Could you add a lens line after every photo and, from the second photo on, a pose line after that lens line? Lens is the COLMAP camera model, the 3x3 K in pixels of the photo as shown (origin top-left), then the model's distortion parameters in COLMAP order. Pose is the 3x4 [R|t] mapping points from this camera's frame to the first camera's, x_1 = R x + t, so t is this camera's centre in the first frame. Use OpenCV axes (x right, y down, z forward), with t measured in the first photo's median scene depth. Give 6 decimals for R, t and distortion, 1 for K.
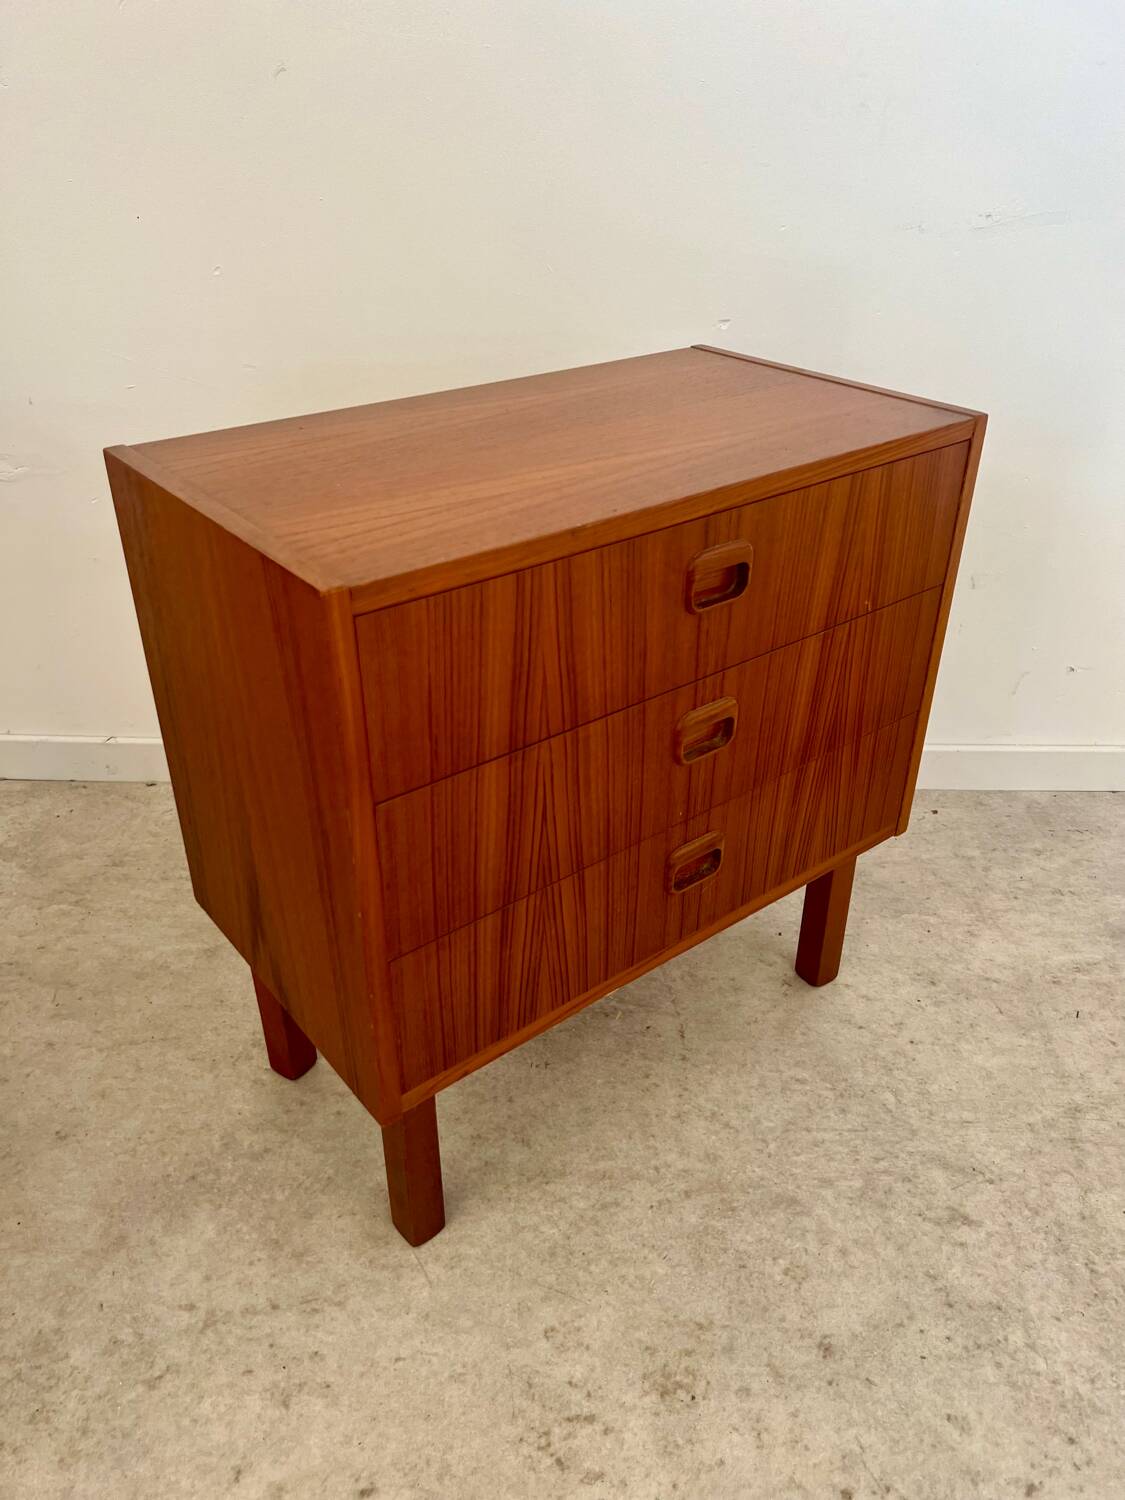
lens RADIAL K [[1148.1, 0, 562.3], [0, 1148.1, 746.2], [0, 0, 1]] dist [0.028512, -0.042379]
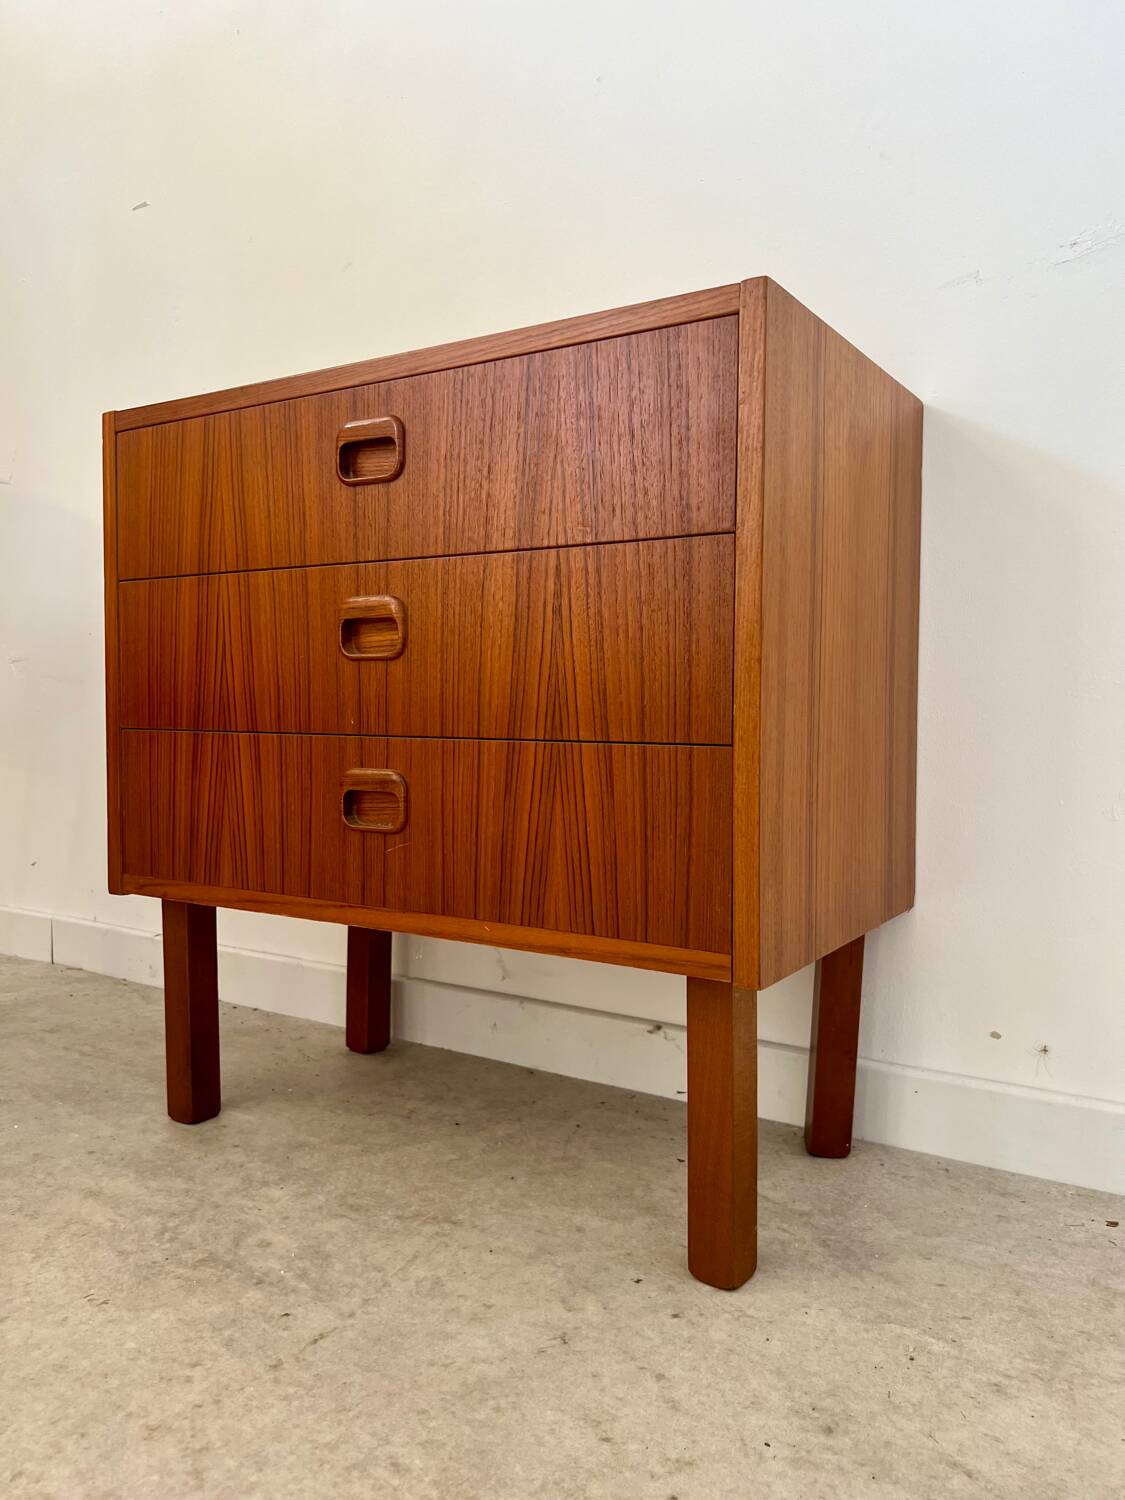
lens RADIAL K [[1148.1, 0, 546.8], [0, 1148.1, 742.7], [0, 0, 1]] dist [0.028512, -0.042379]
pose [[0.842845, 0.018595, -0.537836, 0.608109], [-0.273046, 0.875988, -0.397606, 0.229463], [0.463744, 0.481974, 0.743399, 0.592696]]
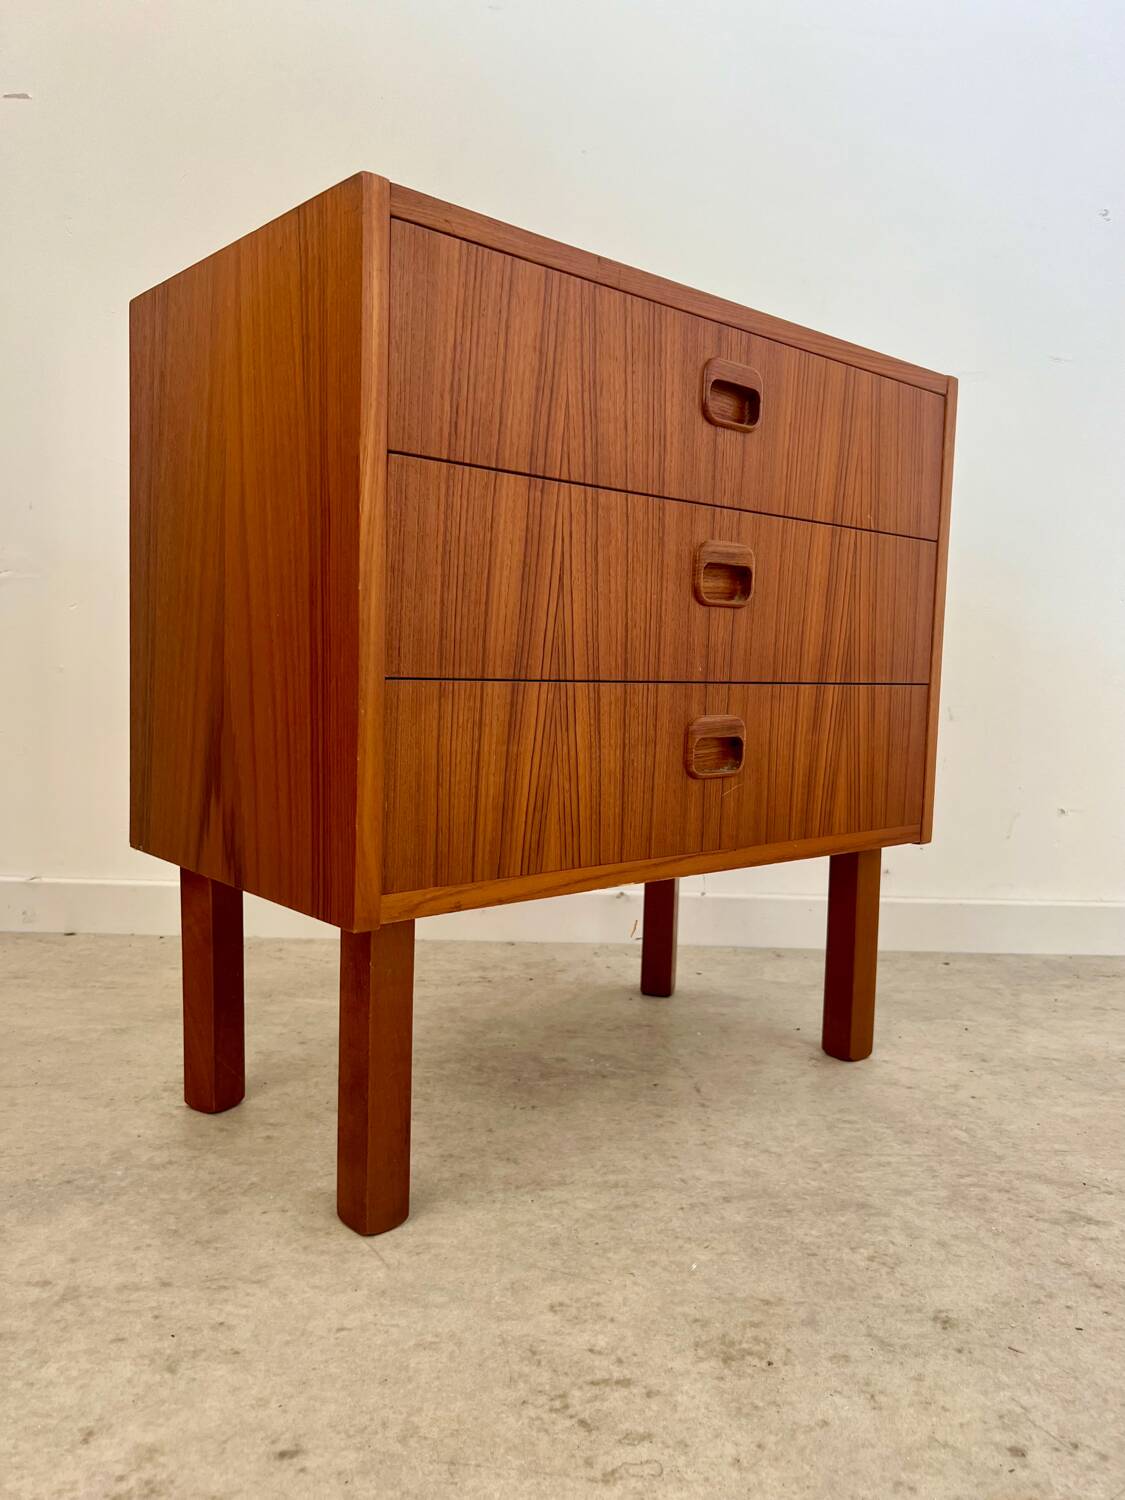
lens RADIAL K [[1148.1, 0, 562.6], [0, 1148.1, 737.3], [0, 0, 1]] dist [0.028512, -0.042379]
pose [[0.998327, 0.022448, 0.053293, -0.049692], [0.003662, 0.895191, -0.445668, 0.475743], [-0.057711, 0.445118, 0.893611, 0.196567]]
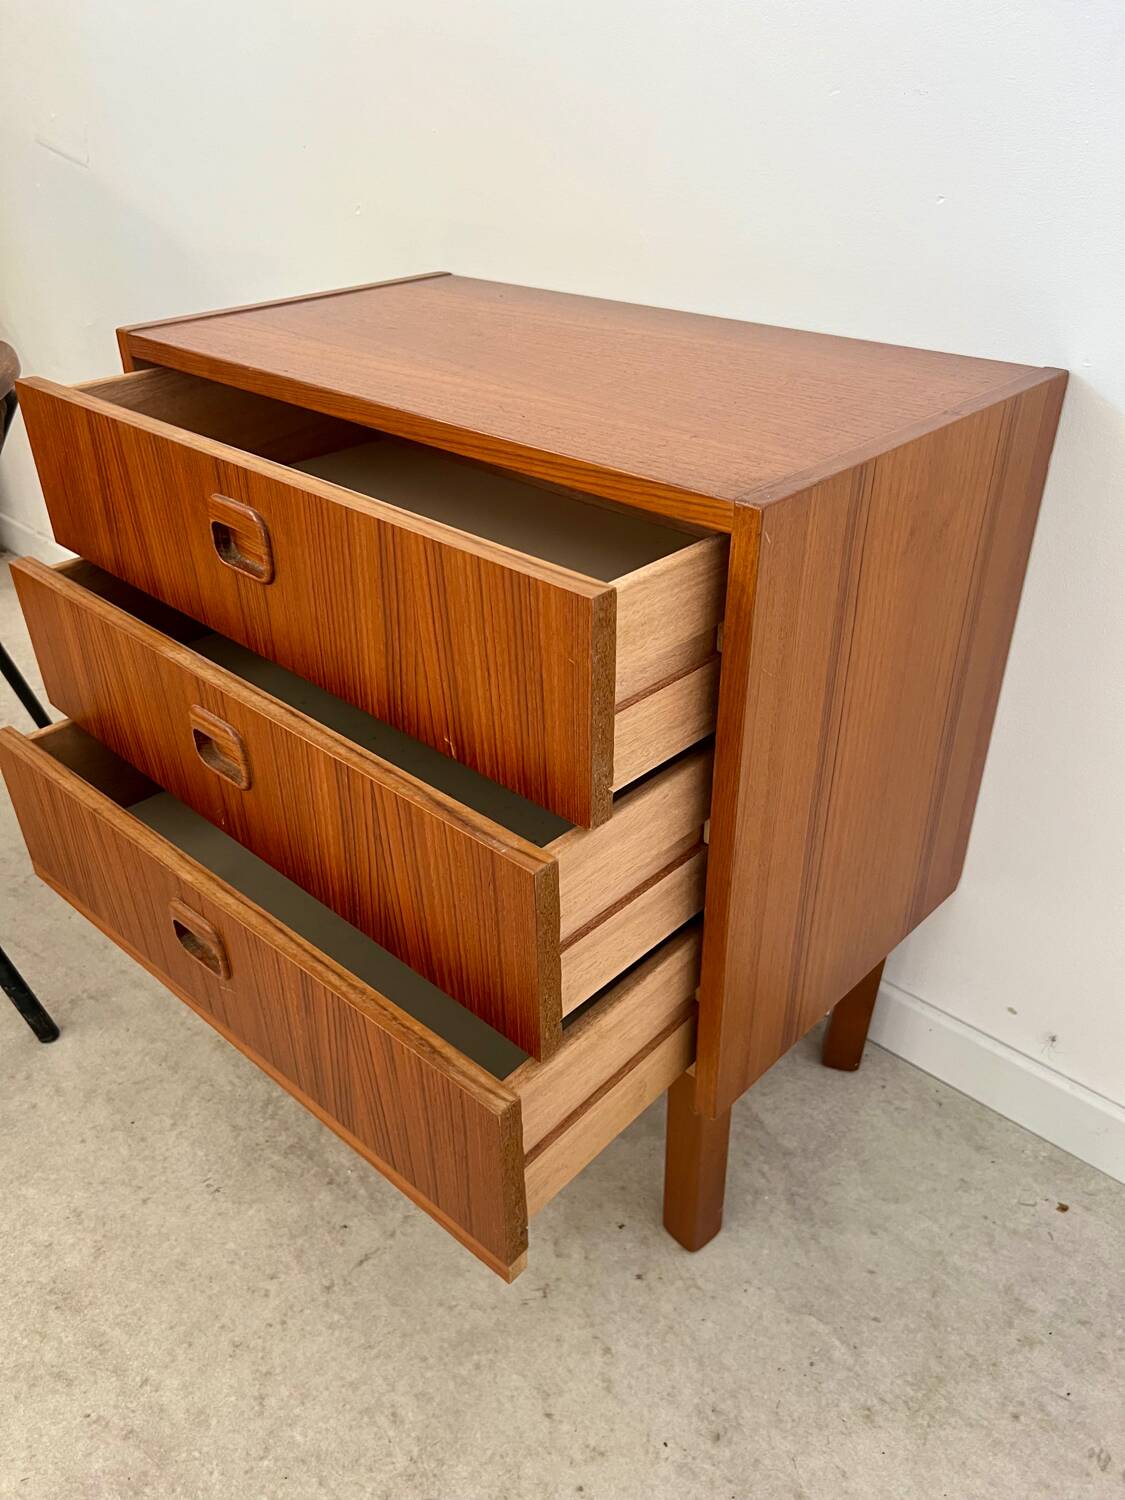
lens RADIAL K [[1148.1, 0, 544.2], [0, 1148.1, 760.6], [0, 0, 1]] dist [0.028512, -0.042379]
pose [[0.721349, 0.349351, -0.598005, 0.640385], [-0.332505, 0.932127, 0.143456, -0.244833], [0.607533, 0.095358, 0.788550, 0.542090]]
